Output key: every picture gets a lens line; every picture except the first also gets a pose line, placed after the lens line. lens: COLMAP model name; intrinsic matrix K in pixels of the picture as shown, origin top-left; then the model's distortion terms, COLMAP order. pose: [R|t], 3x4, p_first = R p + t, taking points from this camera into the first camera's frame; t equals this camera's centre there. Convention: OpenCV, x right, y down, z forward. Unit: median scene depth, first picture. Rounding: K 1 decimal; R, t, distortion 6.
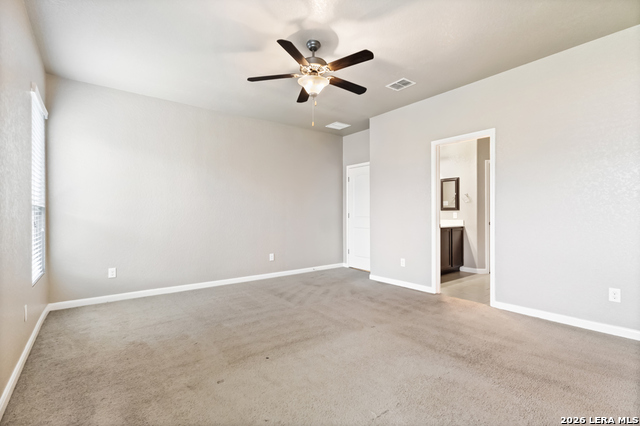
lens RADIAL K [[295.6, 0, 319.8], [0, 295.6, 213.2], [0, 0, 1]] dist [-0.002955, -0.000098]
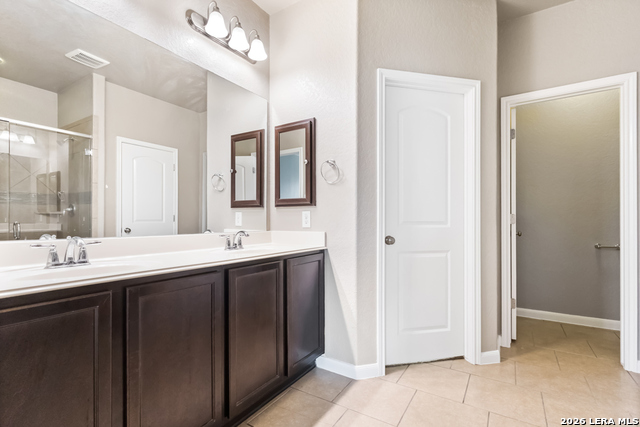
lens RADIAL K [[295.6, 0, 319.6], [0, 295.6, 218.1], [0, 0, 1]] dist [-0.002955, -0.000098]
pose [[0.942300, 0.004542, 0.334738, 0.354115], [-0.003215, 0.999985, -0.004518, 0.007201], [-0.334754, 0.003181, 0.942300, 0.648746]]
